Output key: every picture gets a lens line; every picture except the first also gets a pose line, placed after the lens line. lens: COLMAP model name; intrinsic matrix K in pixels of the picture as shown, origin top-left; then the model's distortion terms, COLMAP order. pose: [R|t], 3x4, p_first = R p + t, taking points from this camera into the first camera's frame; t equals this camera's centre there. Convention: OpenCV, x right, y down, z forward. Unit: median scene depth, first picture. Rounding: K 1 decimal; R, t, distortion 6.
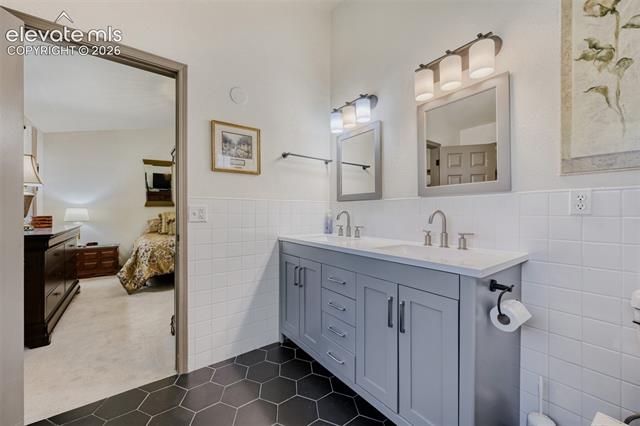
lens RADIAL K [[251.4, 0, 318.6], [0, 251.4, 212.3], [0, 0, 1]] dist [-0.000605, -0.000015]
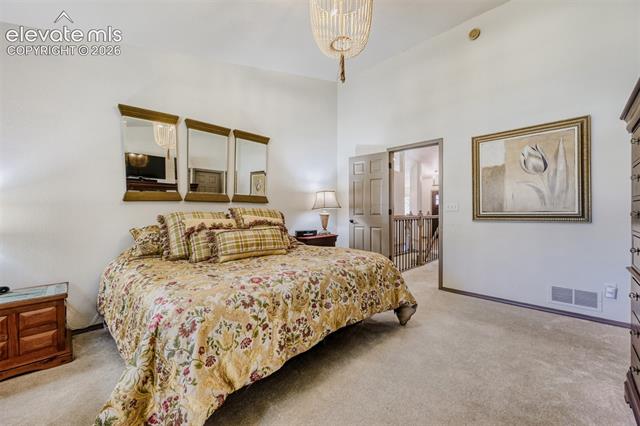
lens RADIAL K [[251.4, 0, 323.9], [0, 251.4, 214.3], [0, 0, 1]] dist [-0.000605, -0.000015]
pose [[0.986003, -0.004931, 0.166655, -0.383935], [0.004258, 0.999981, 0.004393, 0.002179], [-0.166673, -0.003621, 0.986006, 0.445812]]
